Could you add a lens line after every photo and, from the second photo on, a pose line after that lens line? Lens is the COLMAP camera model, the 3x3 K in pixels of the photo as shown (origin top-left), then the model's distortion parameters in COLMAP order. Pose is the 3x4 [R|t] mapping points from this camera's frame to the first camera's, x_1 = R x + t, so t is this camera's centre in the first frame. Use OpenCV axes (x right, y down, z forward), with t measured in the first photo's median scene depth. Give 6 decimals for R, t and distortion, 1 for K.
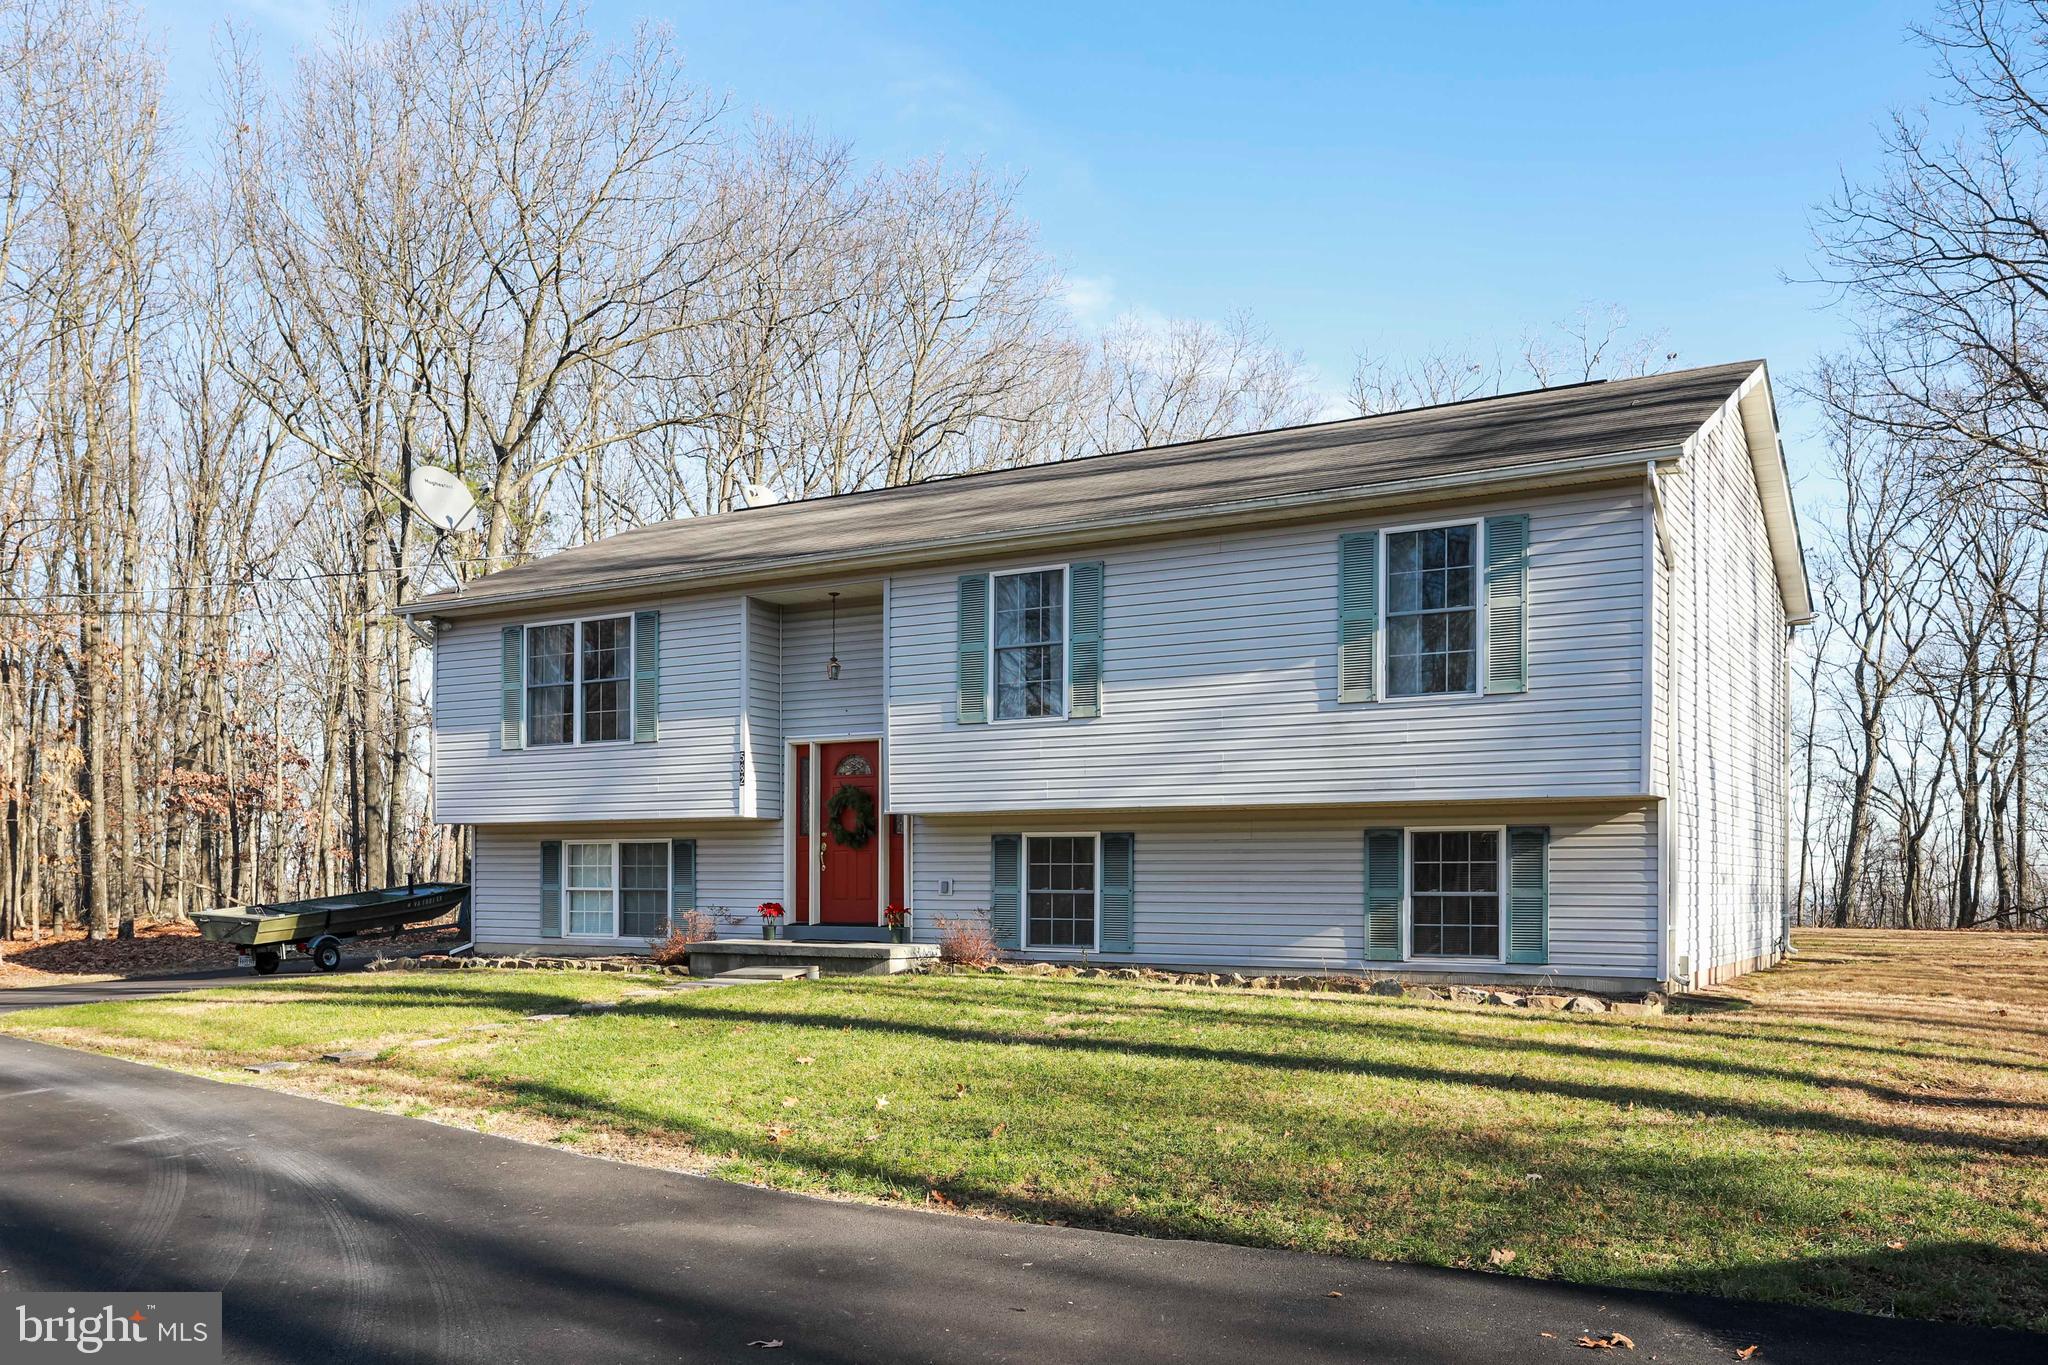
lens RADIAL K [[1696.5, 0, 1021.5], [0, 1696.5, 741.6], [0, 0, 1]] dist [-0.009812, 0.000311]
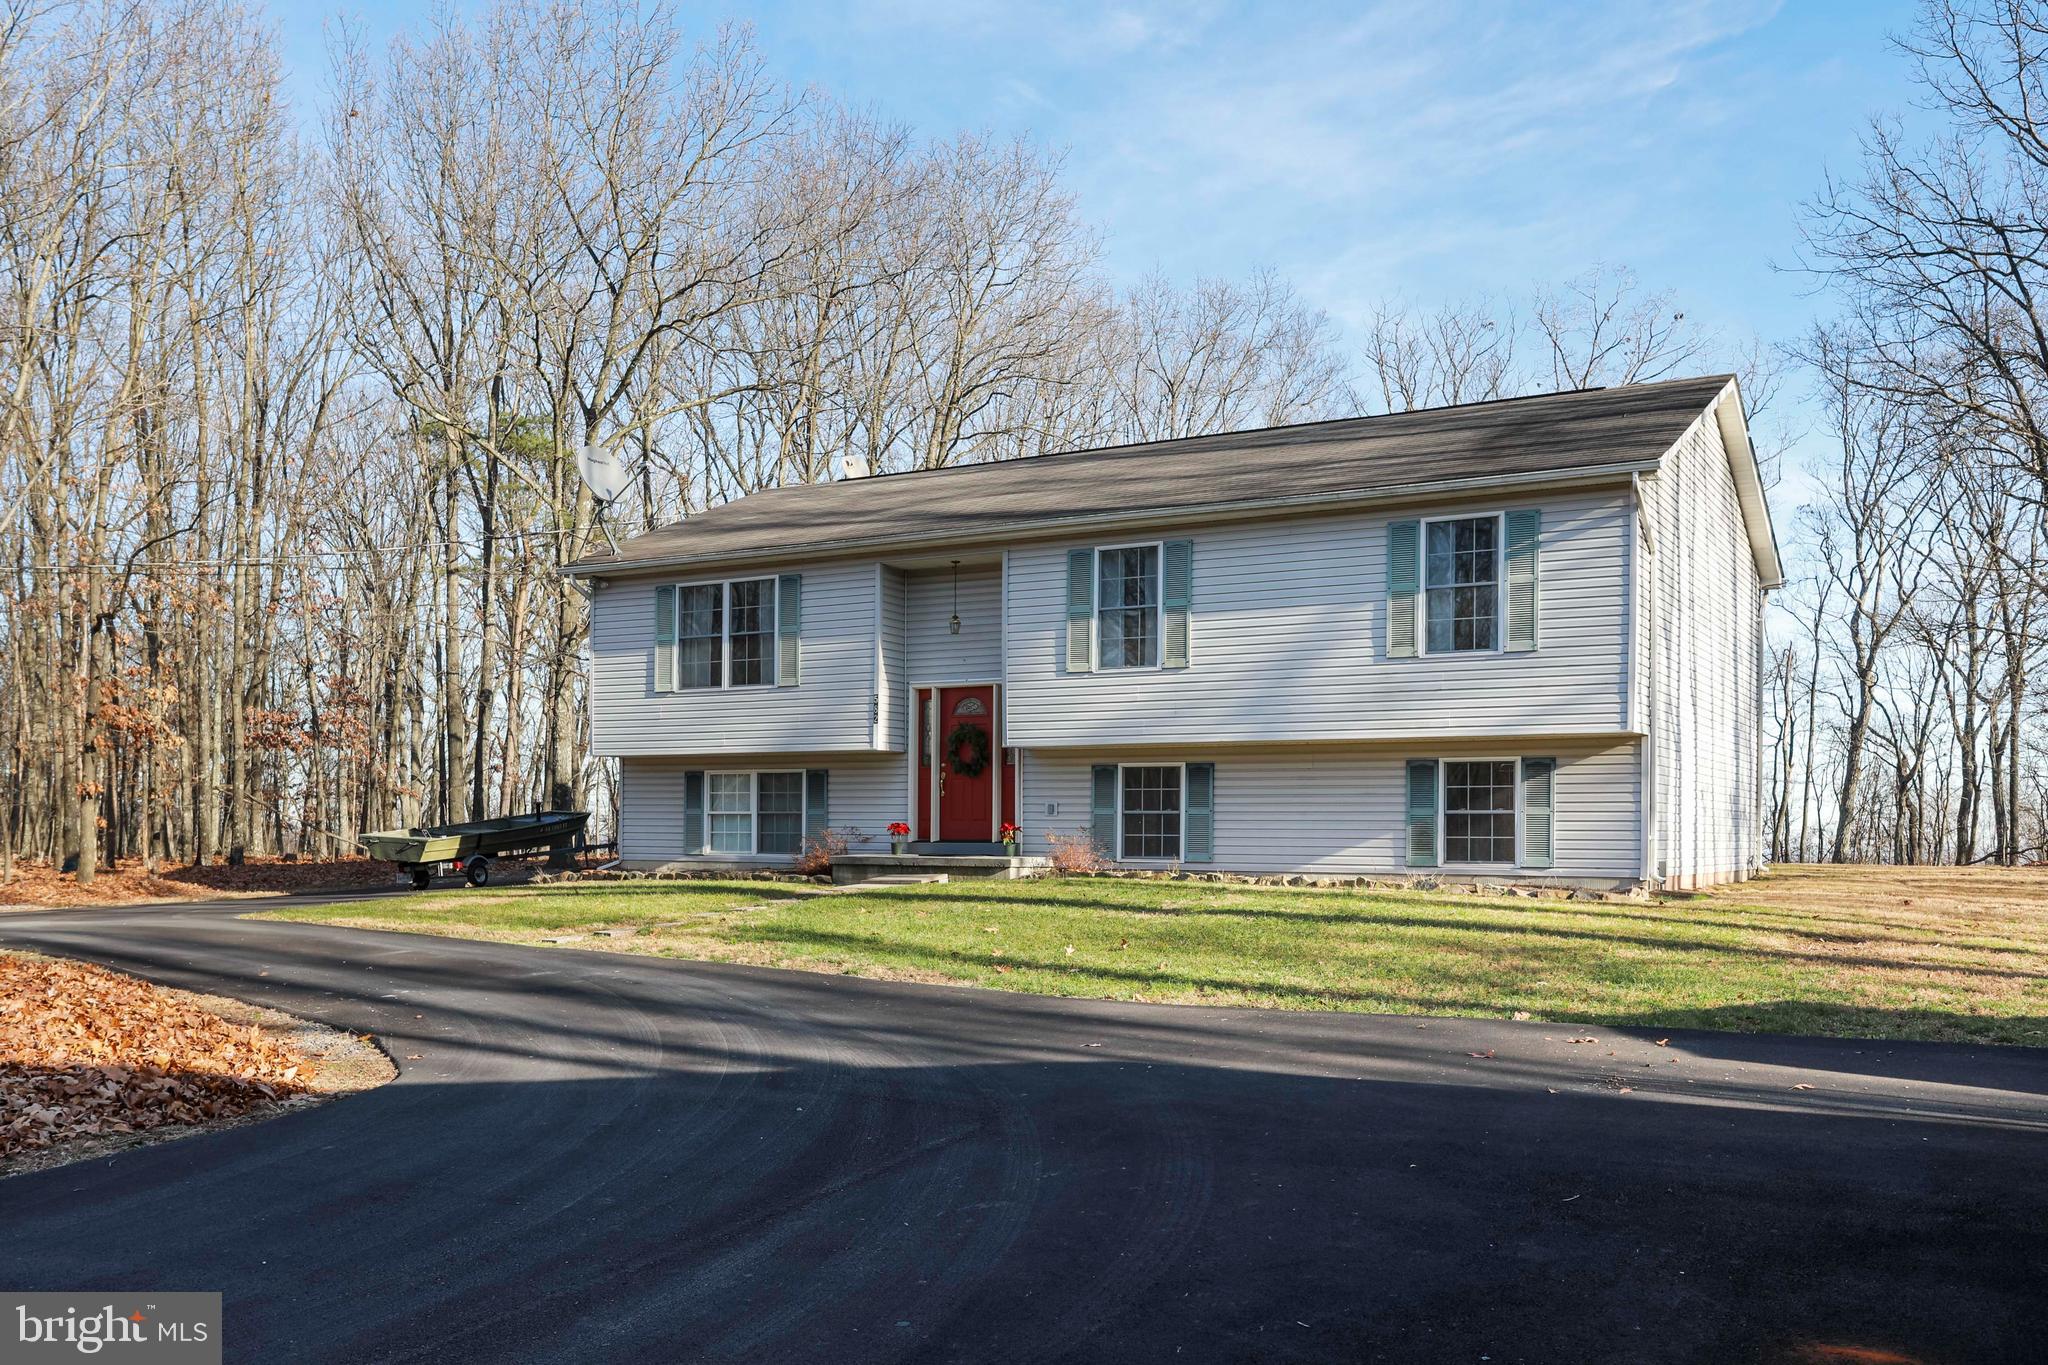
lens RADIAL K [[1780.9, 0, 1023.8], [0, 1780.9, 683.7], [0, 0, 1]] dist [-0.011656, 0.002597]
pose [[0.999956, 0.004194, 0.008362, -0.070779], [-0.004195, 0.999991, 0.000067, -0.002116], [-0.008361, -0.000102, 0.999965, -0.237382]]
